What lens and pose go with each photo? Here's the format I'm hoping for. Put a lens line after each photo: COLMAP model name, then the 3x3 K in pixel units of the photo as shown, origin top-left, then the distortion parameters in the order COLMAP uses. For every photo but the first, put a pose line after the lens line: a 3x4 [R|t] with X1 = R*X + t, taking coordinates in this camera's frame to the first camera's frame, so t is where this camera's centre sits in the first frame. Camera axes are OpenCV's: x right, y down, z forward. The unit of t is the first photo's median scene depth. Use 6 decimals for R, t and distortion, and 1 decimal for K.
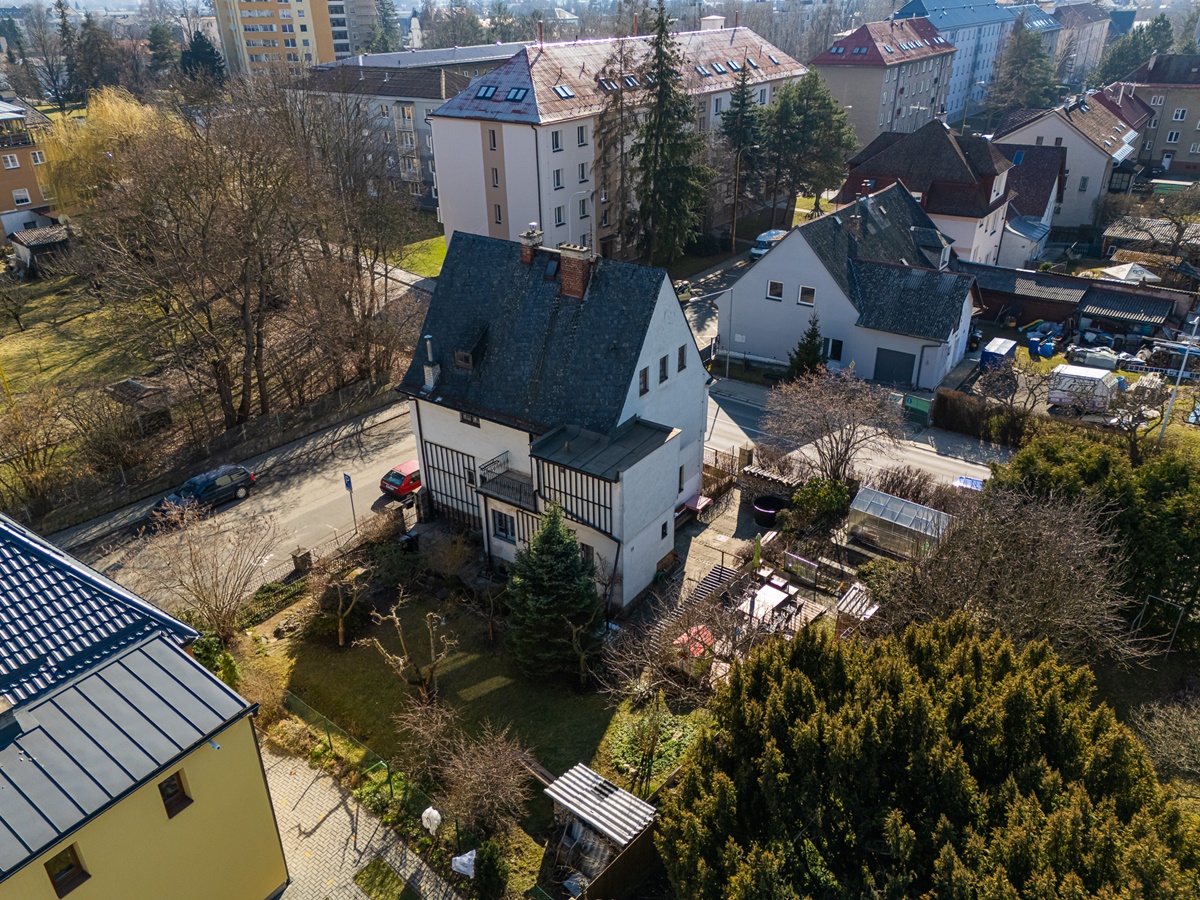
lens RADIAL K [[858.1, 0, 600.0], [0, 858.1, 450.0], [0, 0, 1]] dist [0.064203, -0.003151]
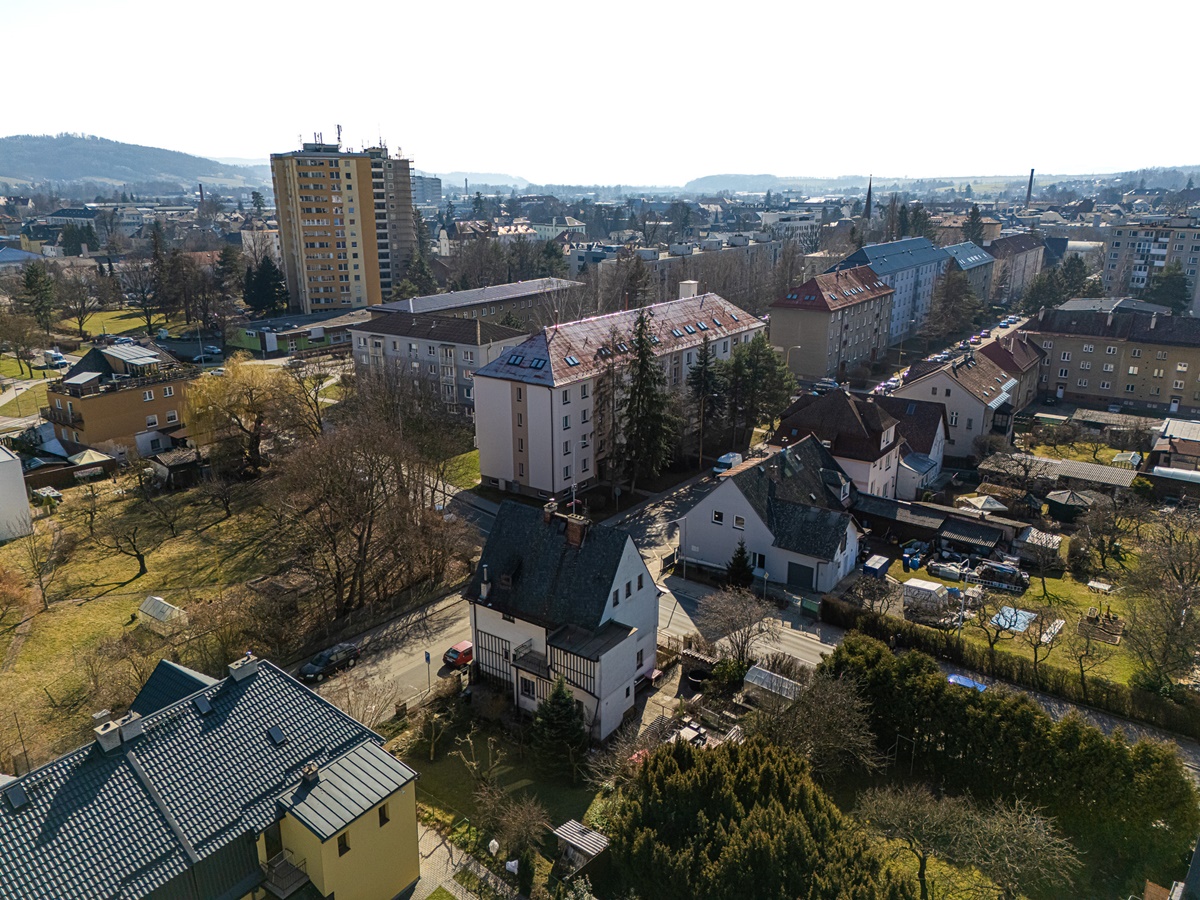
lens RADIAL K [[858.1, 0, 600.0], [0, 858.1, 450.0], [0, 0, 1]] dist [0.064203, -0.003151]
pose [[0.999873, 0.015601, -0.003147, 0.013928], [-0.015913, 0.983147, -0.182124, -0.038503], [0.000252, 0.182151, 0.983271, -0.454814]]
